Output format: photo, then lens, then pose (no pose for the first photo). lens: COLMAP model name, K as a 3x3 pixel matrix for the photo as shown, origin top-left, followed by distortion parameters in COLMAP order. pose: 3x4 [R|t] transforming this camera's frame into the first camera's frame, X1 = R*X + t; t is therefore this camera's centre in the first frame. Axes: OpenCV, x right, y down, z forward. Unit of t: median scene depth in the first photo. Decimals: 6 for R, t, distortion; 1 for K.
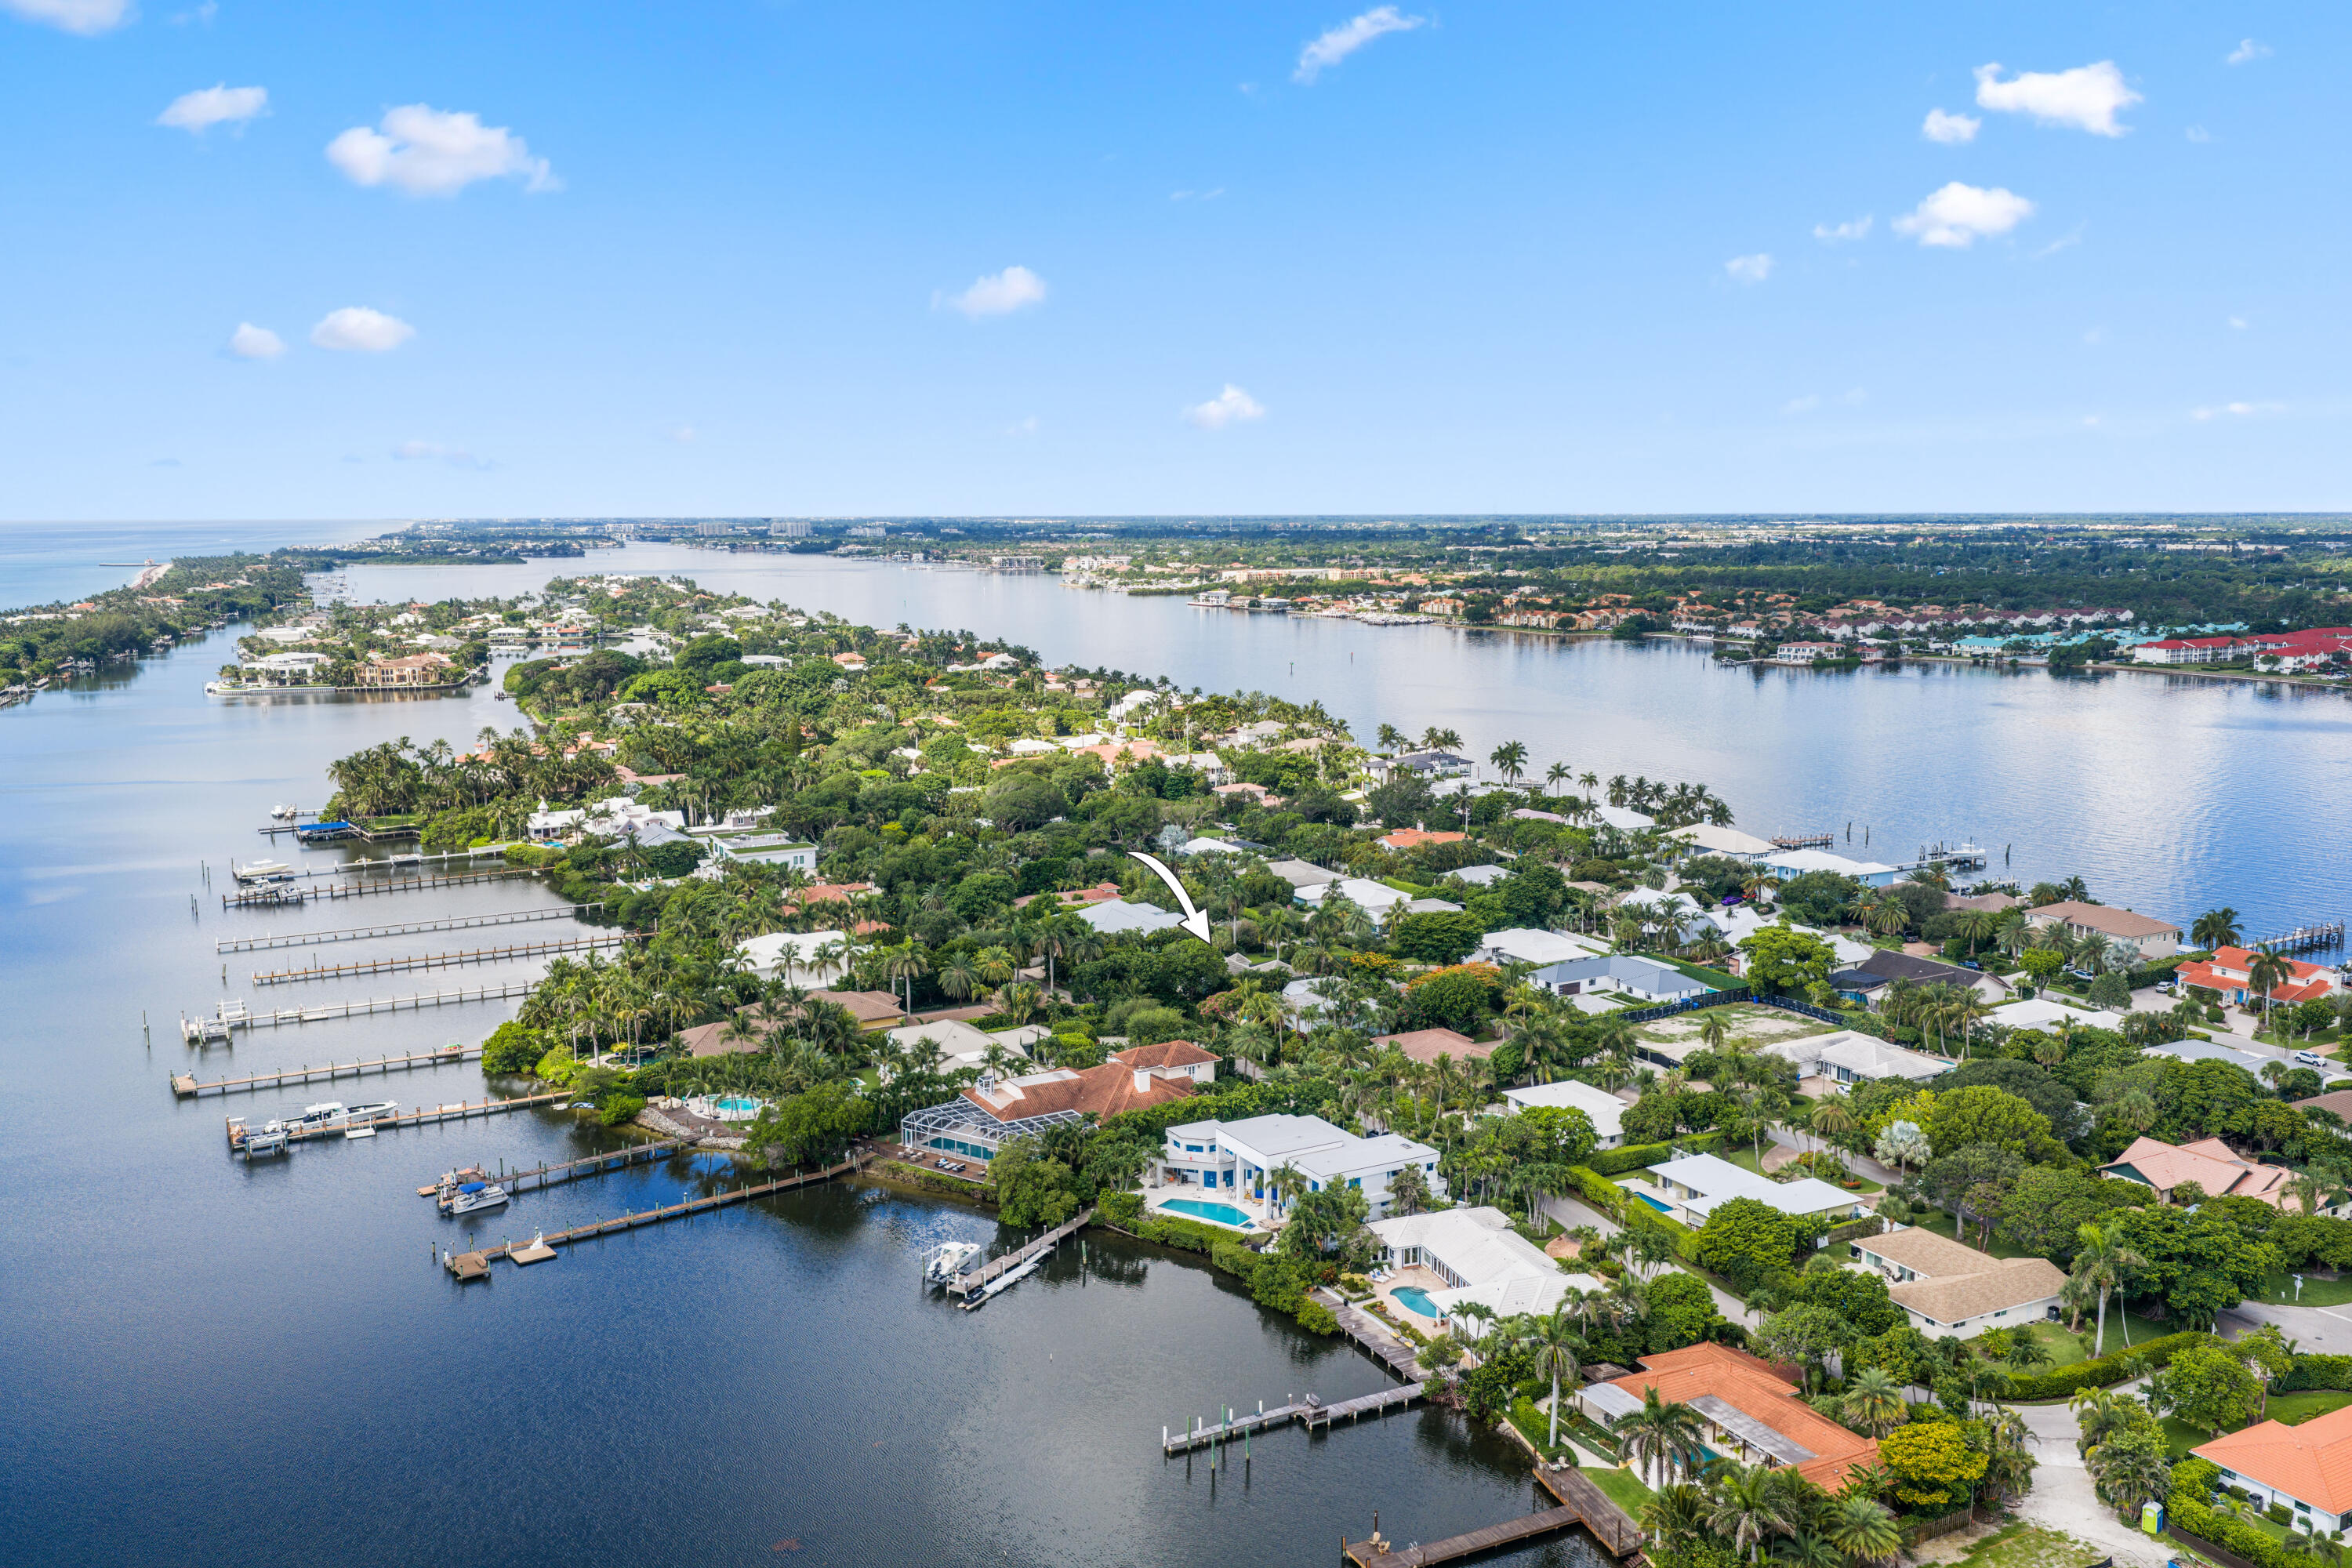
lens RADIAL K [[1950.9, 0, 1170.6], [0, 1950.9, 786.5], [0, 0, 1]] dist [0.011885, -0.031580]
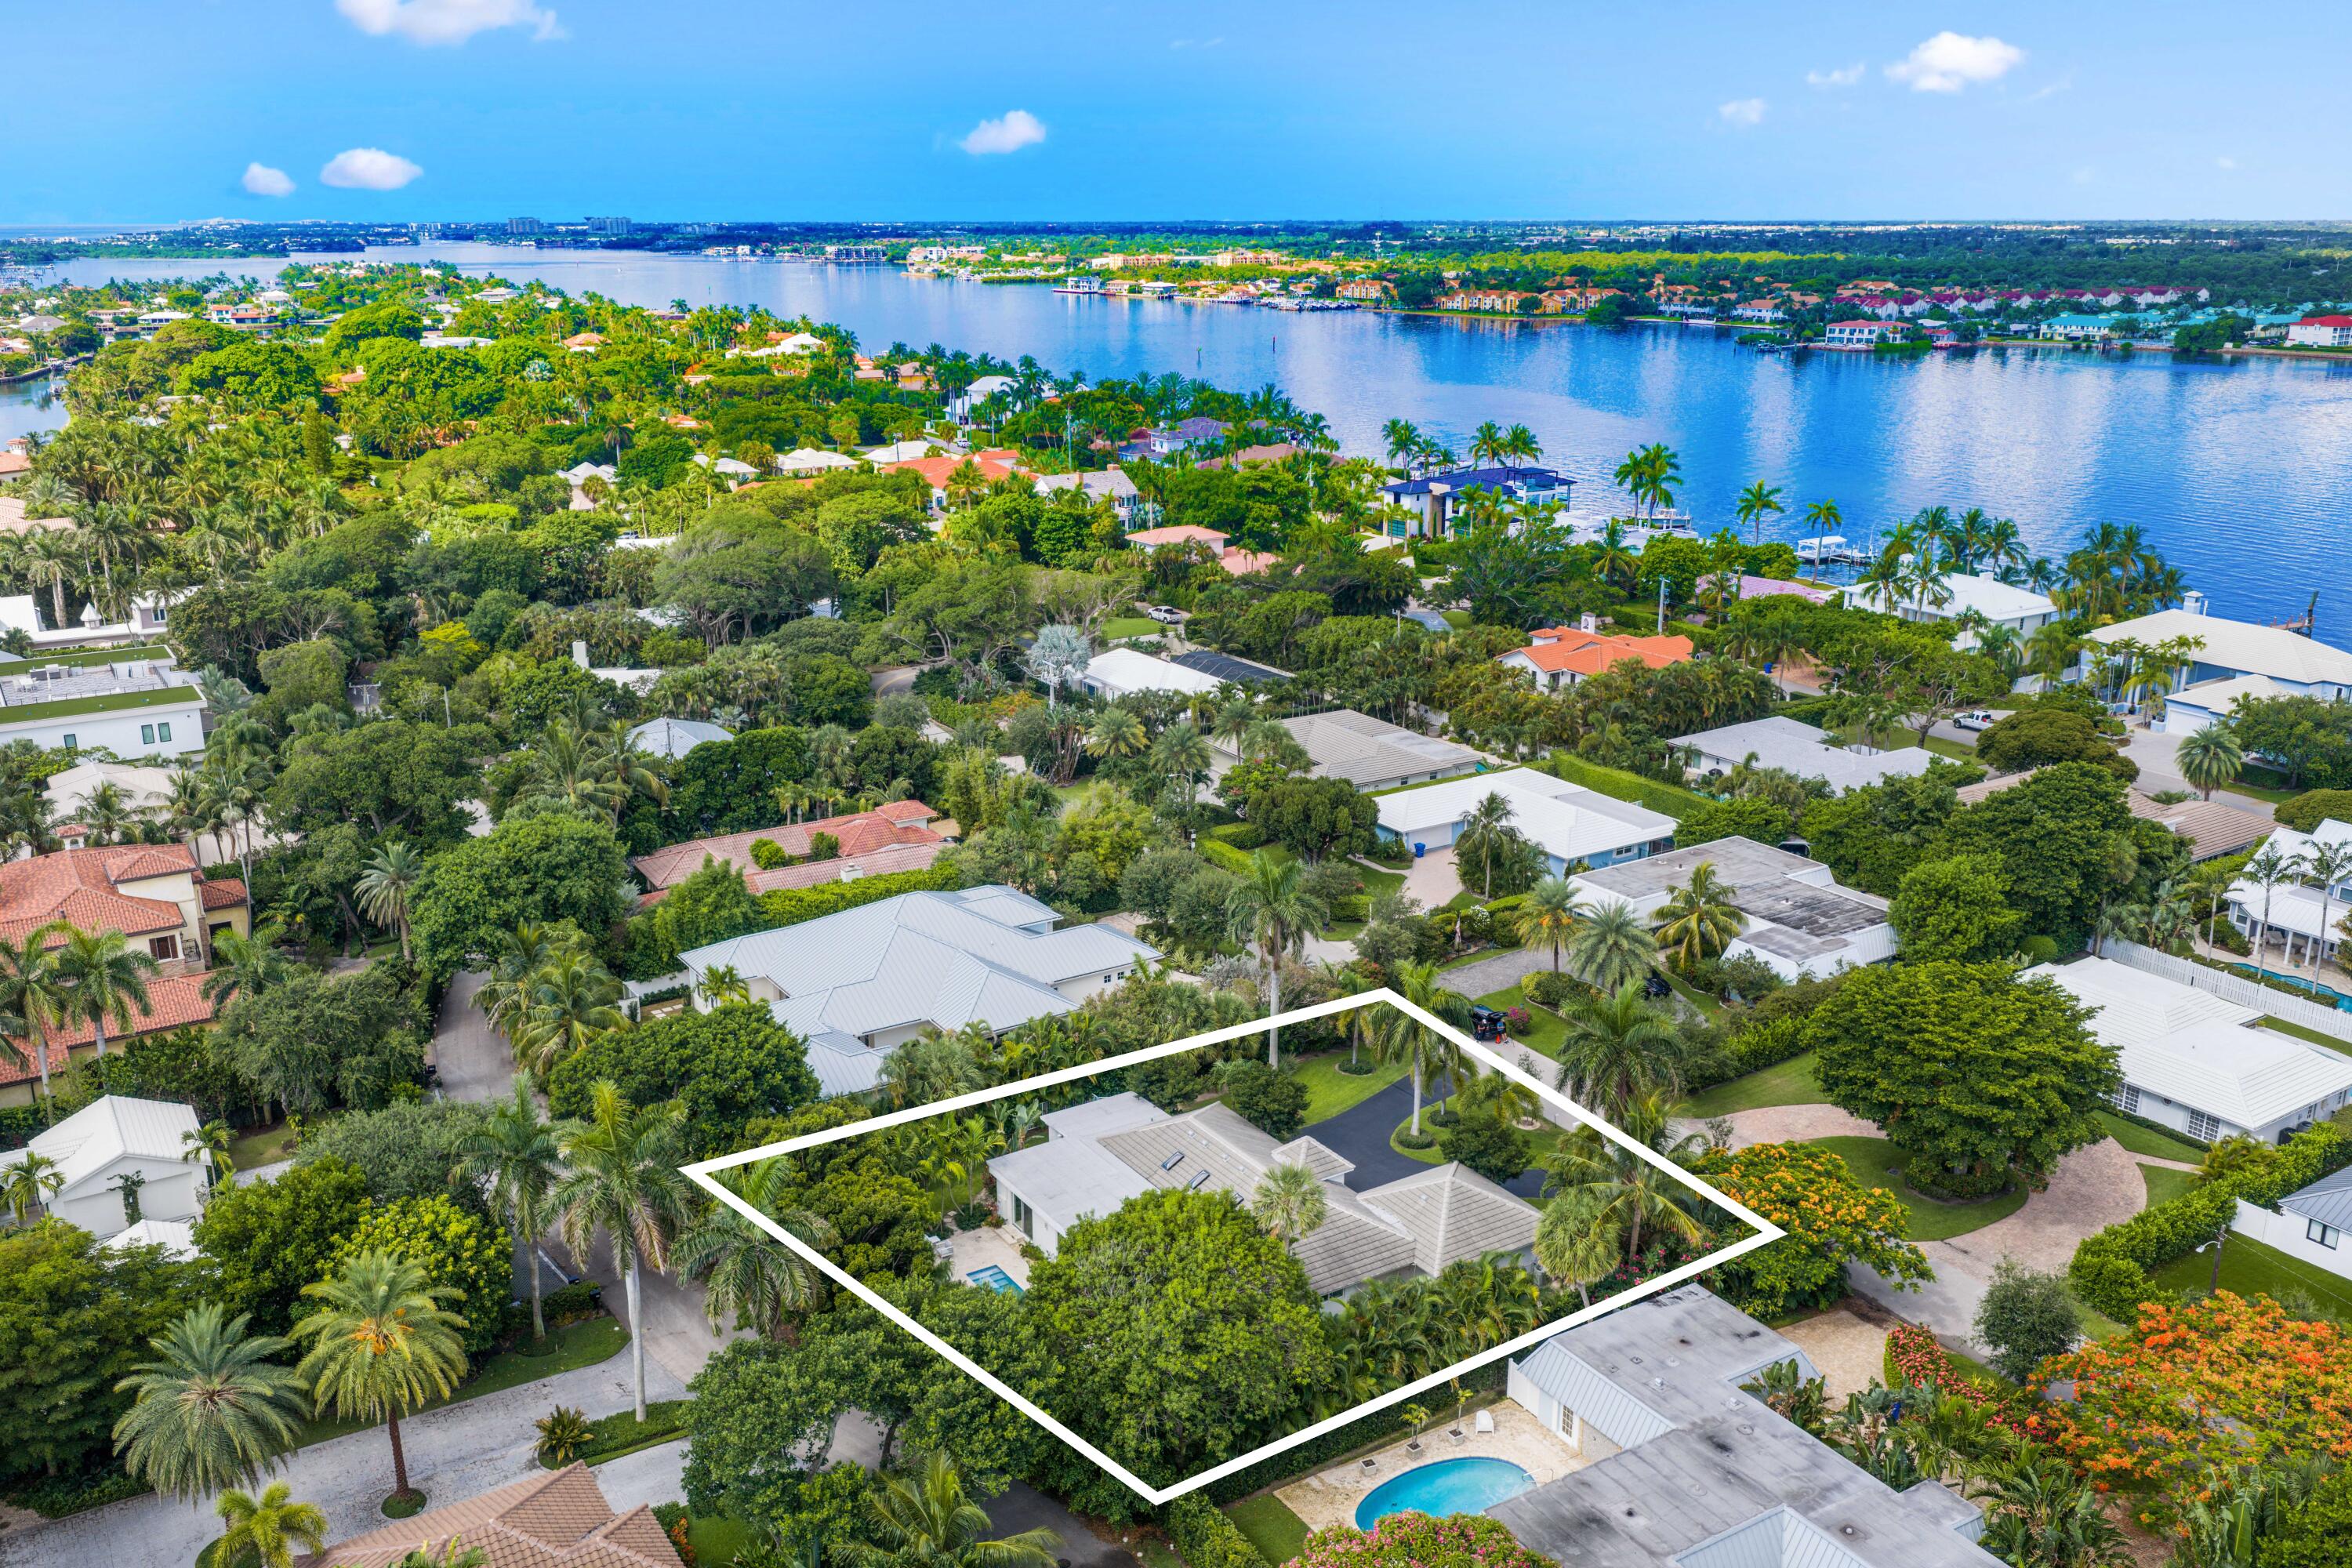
lens RADIAL K [[1950.9, 0, 1186.0], [0, 1950.9, 793.9], [0, 0, 1]] dist [0.011885, -0.031580]
pose [[0.997035, -0.018608, 0.074668, -0.001732], [0.007569, 0.989332, 0.145478, -0.003341], [-0.076578, -0.144482, 0.986540, 0.227871]]
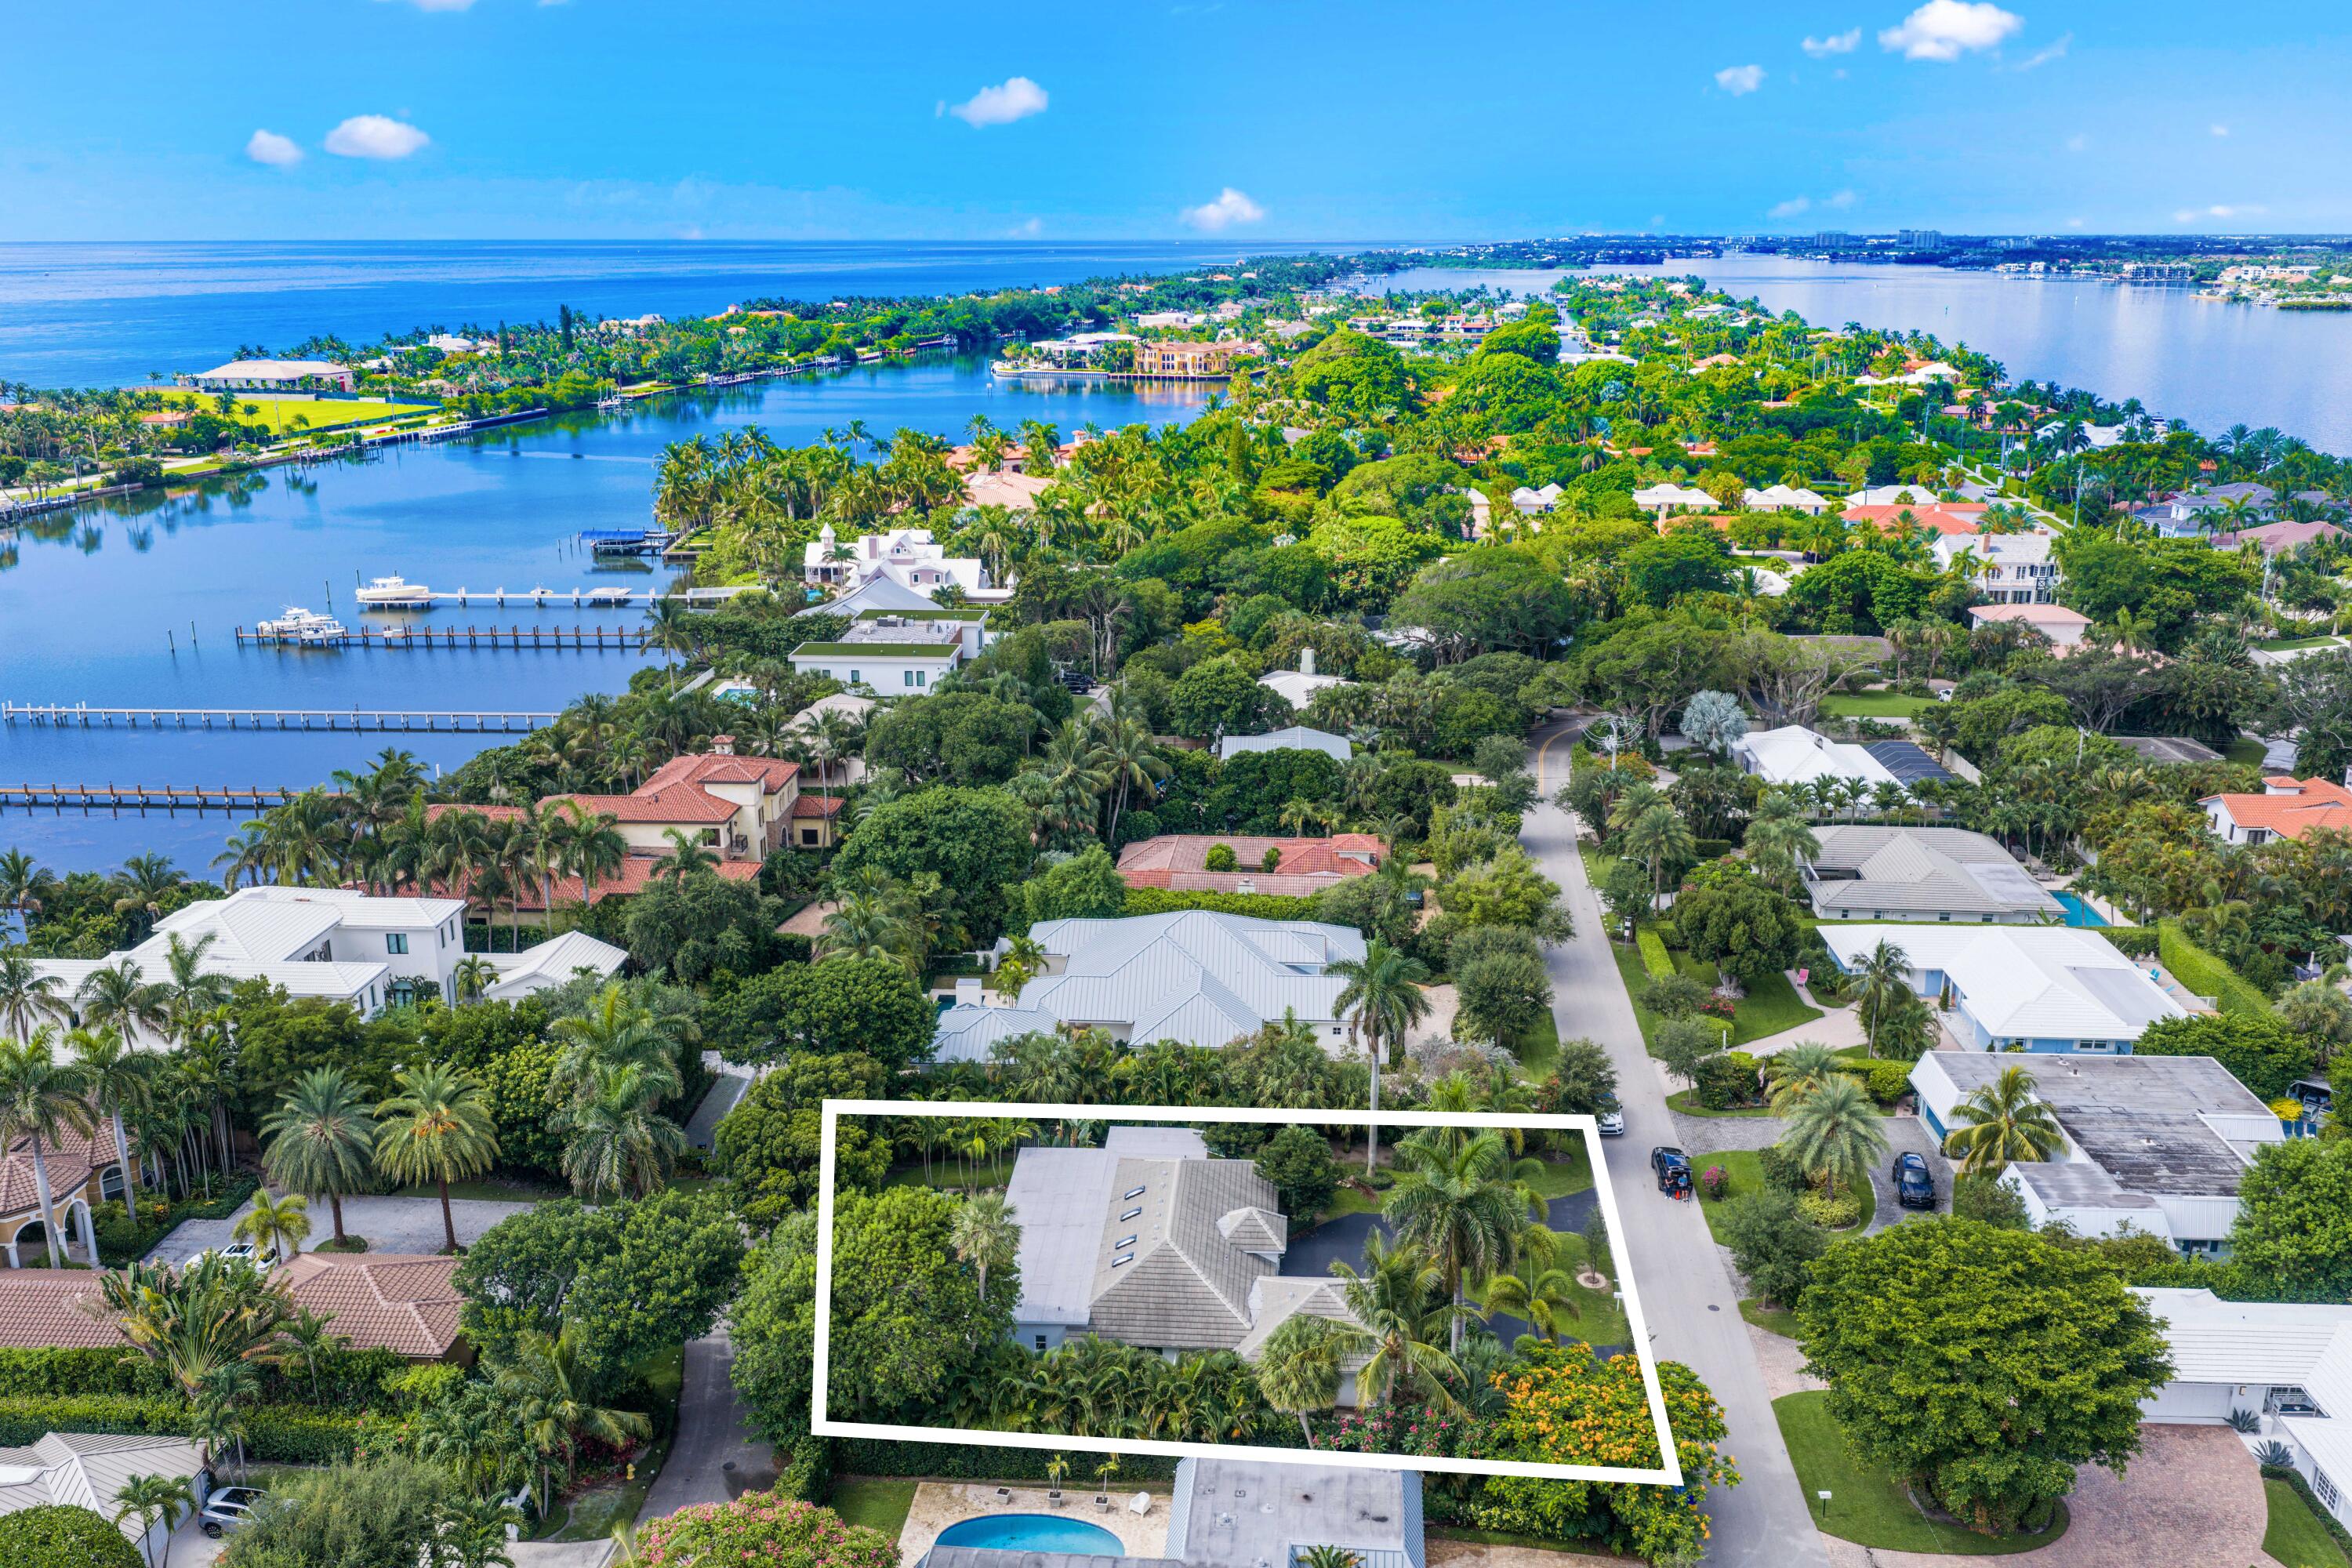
lens RADIAL K [[1950.9, 0, 1165.2], [0, 1950.9, 786.9], [0, 0, 1]] dist [0.011885, -0.031580]
pose [[0.844140, 0.148155, -0.515245, 0.054277], [-0.075973, 0.984417, 0.158594, -0.008513], [0.530712, -0.094731, 0.842242, 0.237050]]
